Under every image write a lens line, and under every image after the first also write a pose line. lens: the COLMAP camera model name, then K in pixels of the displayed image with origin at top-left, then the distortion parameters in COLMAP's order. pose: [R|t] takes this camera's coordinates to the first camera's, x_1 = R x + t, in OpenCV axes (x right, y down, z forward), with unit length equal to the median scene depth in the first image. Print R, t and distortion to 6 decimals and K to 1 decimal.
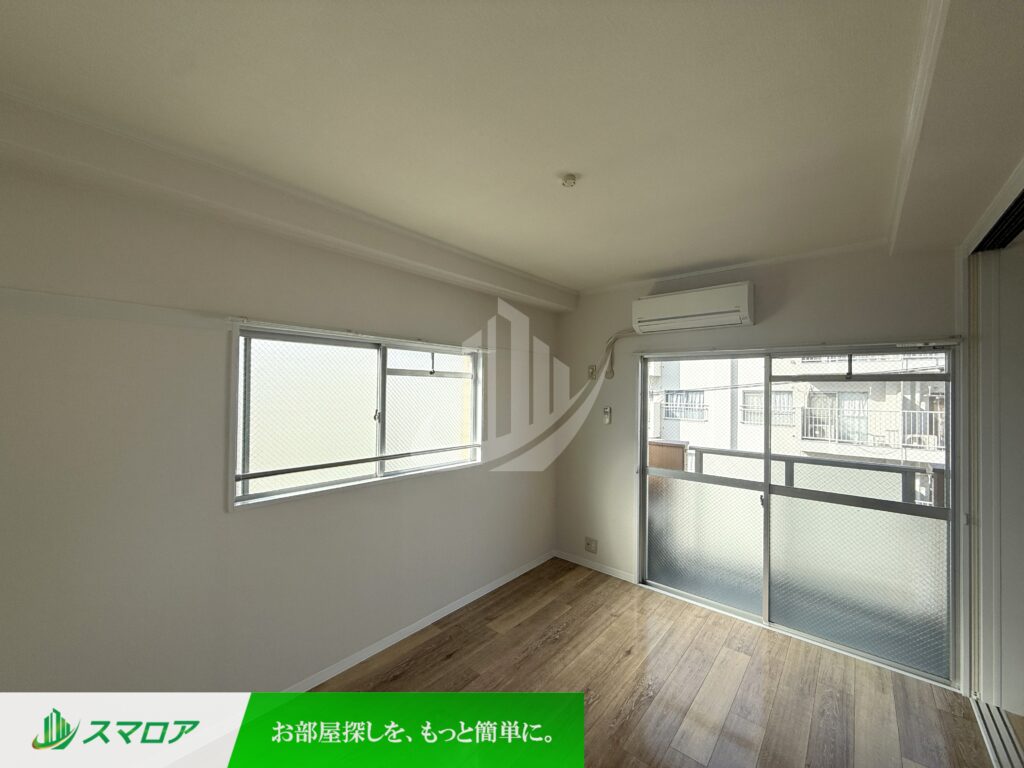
lens RADIAL K [[408.2, 0, 509.2], [0, 408.2, 385.3], [0, 0, 1]] dist [-0.000847, 0.000364]
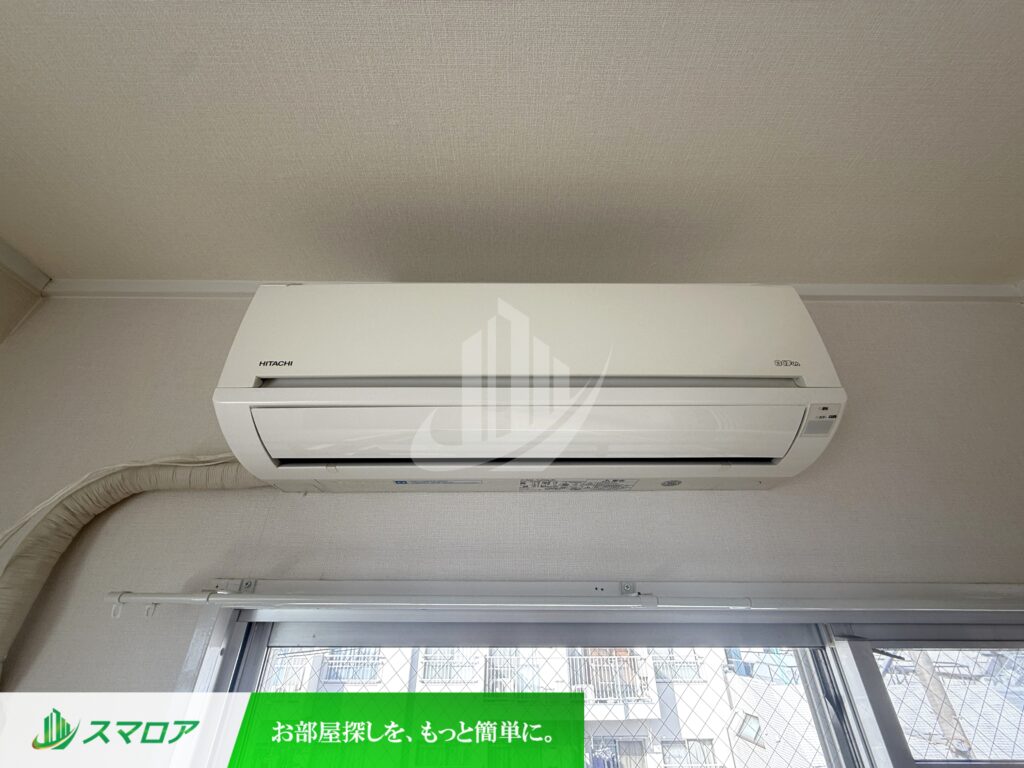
lens RADIAL K [[408.2, 0, 511.4], [0, 408.2, 384.0], [0, 0, 1]] dist [-0.000847, 0.000364]
pose [[0.749914, 0.326552, 0.575320, 0.302654], [0.005887, 0.866345, -0.499411, -0.073651], [-0.661509, 0.377902, 0.647762, 0.836520]]
